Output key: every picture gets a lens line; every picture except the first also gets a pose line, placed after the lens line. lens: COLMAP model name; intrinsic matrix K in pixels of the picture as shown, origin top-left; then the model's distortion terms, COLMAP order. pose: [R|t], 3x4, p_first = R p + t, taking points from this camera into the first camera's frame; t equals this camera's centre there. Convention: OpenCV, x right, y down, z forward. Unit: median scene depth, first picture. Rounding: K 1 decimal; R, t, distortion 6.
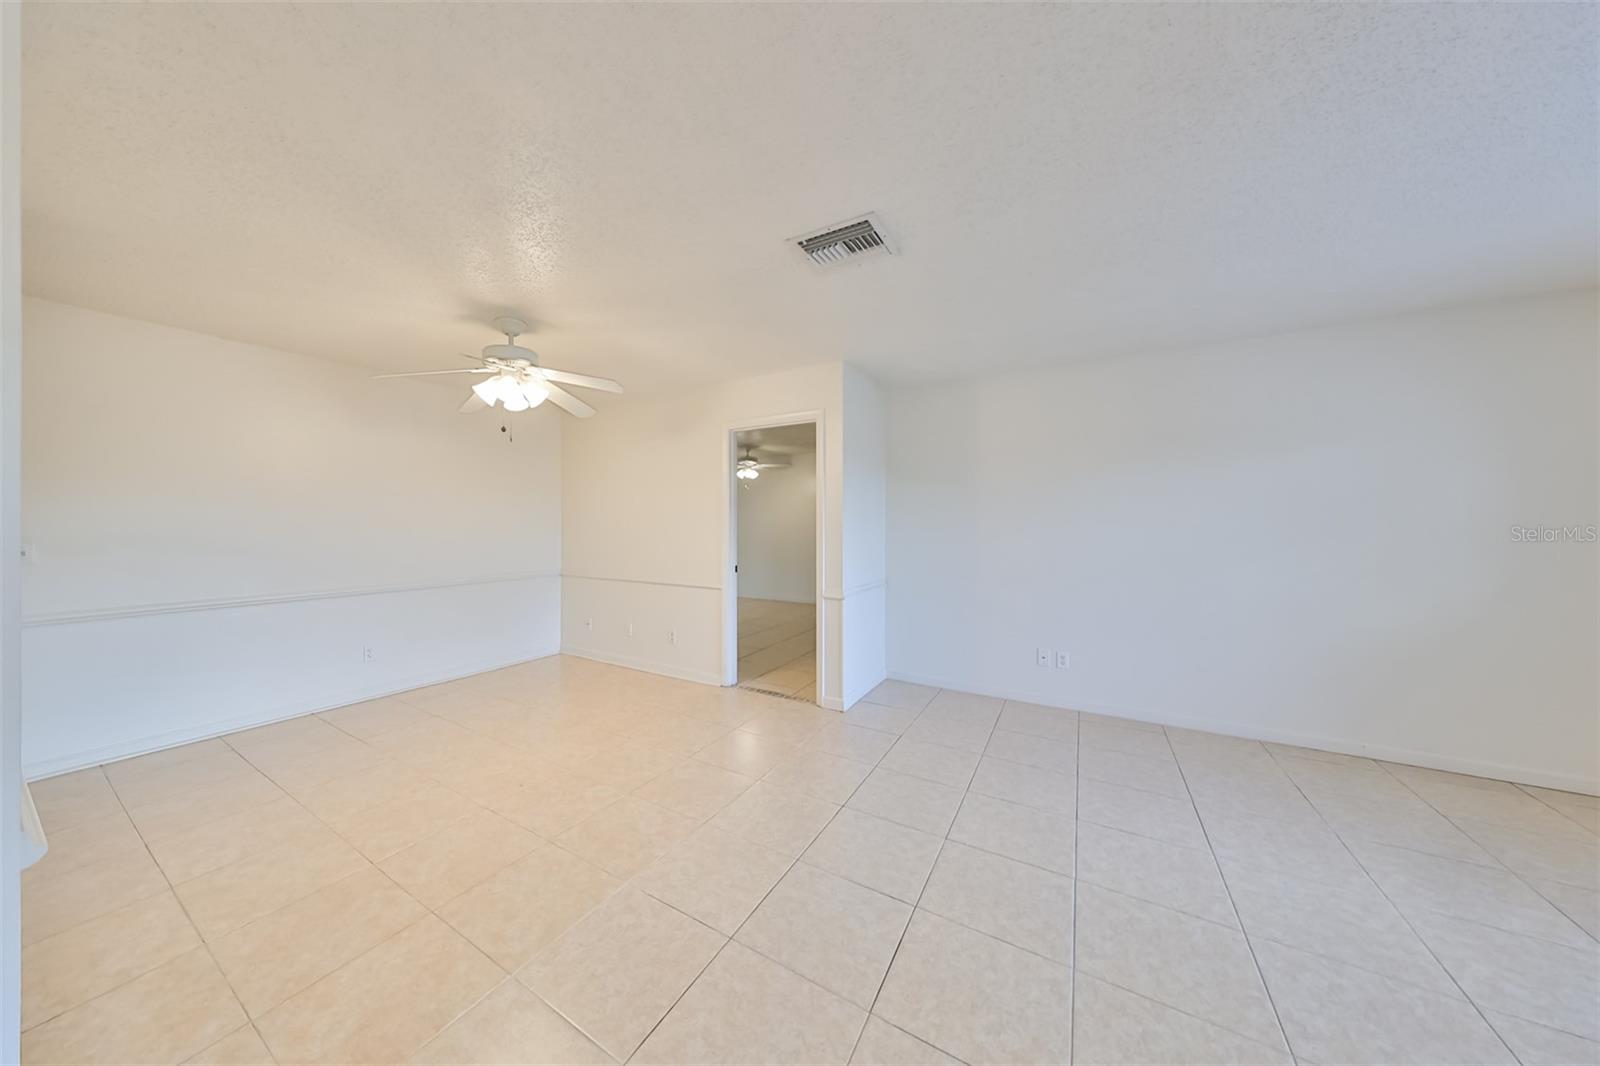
lens RADIAL K [[495.3, 0, 800.0], [0, 495.3, 533.0], [0, 0, 1]] dist [0.010197, -0.000010]
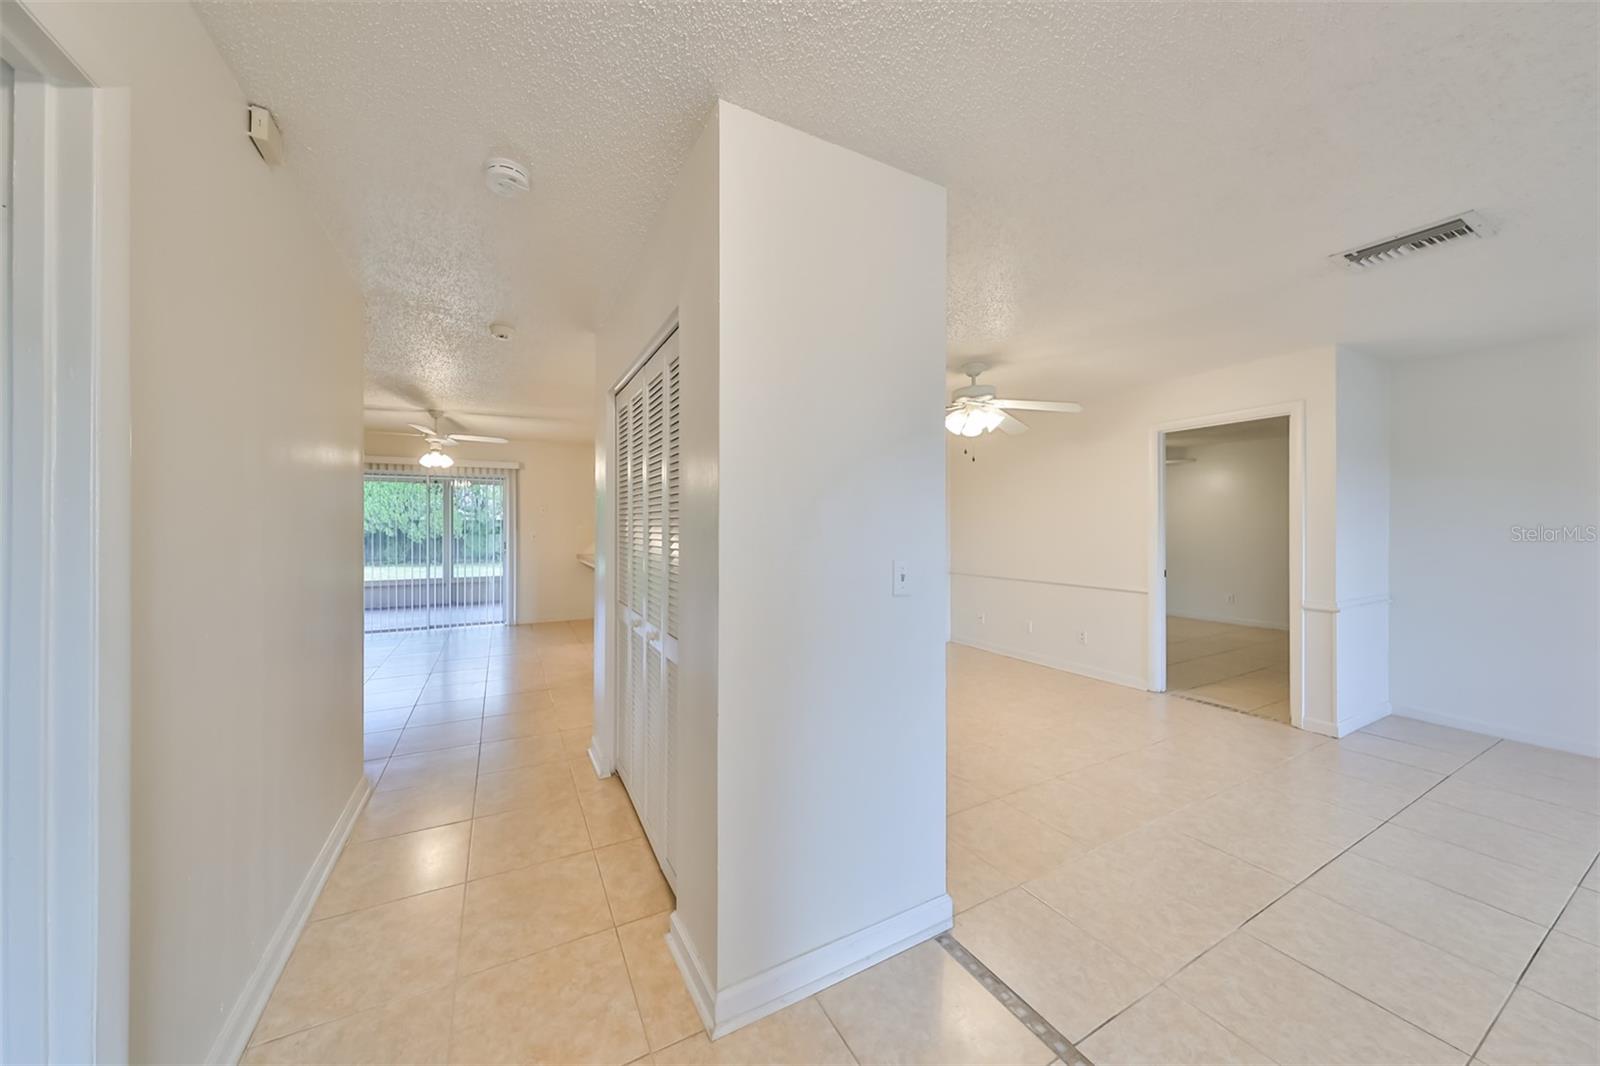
lens RADIAL K [[524.2, 0, 800.0], [0, 524.2, 533.0], [0, 0, 1]] dist [0.000797, 0.000222]
pose [[0.846316, 0.004892, -0.532658, -0.222087], [-0.008478, 0.999955, -0.004287, 0.003922], [0.532613, 0.008144, 0.846320, -0.305988]]
